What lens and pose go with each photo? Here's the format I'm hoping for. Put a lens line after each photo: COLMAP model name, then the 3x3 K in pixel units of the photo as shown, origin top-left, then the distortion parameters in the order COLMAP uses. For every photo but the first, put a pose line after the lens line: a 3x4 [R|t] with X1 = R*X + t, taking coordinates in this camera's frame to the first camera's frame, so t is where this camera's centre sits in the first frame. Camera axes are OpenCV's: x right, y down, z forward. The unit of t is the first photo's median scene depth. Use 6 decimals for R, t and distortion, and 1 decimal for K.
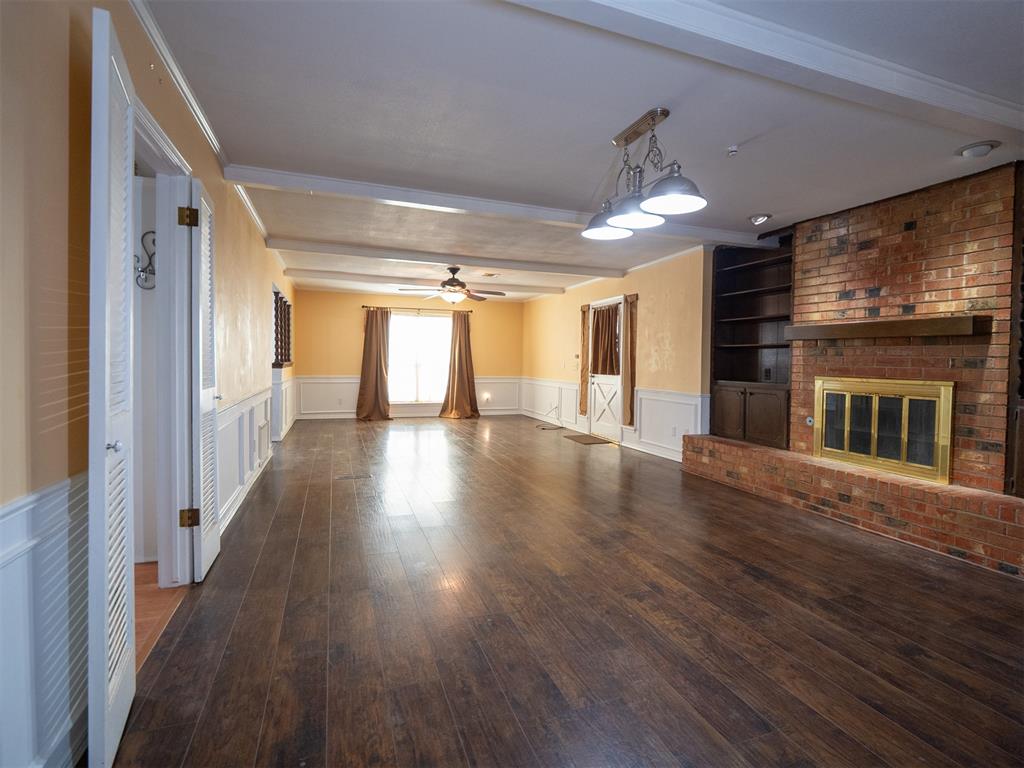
lens RADIAL K [[512.7, 0, 517.1], [0, 512.7, 375.7], [0, 0, 1]] dist [0.004384, -0.012073]
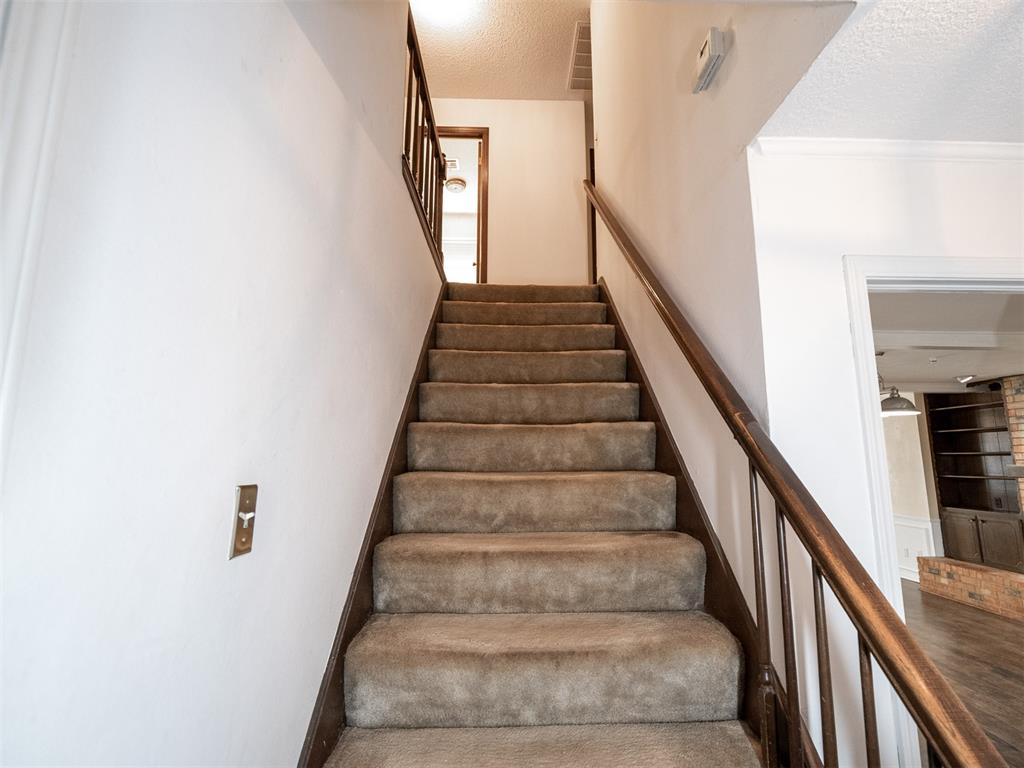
lens RADIAL K [[516.1, 0, 522.2], [0, 516.1, 377.5], [0, 0, 1]] dist [-0.004827, -0.001176]
pose [[0.953647, -0.061964, -0.294480, -0.200985], [0.004665, 0.981498, -0.191418, -0.080906], [0.300892, 0.181171, 0.936291, -0.532936]]
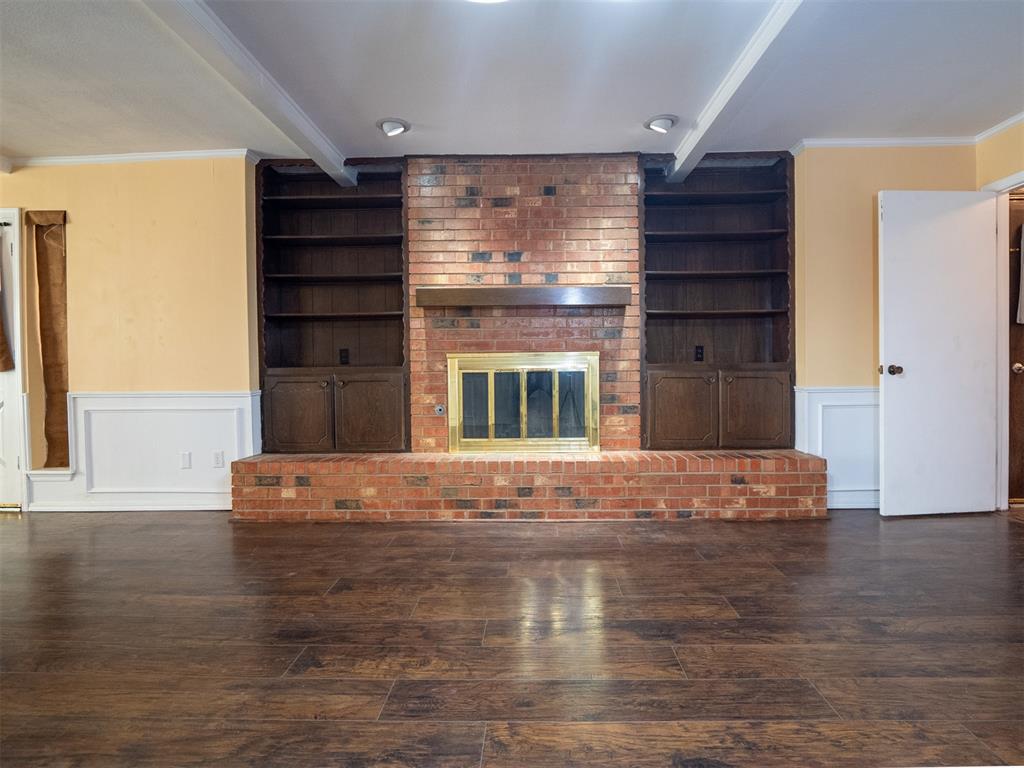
lens RADIAL K [[512.7, 0, 517.1], [0, 512.7, 375.7], [0, 0, 1]] dist [0.004384, -0.012073]
pose [[0.356819, -0.034435, 0.933538, -0.145289], [0.044721, 0.998804, 0.019749, 0.027546], [-0.933102, 0.034701, 0.357933, 0.666899]]
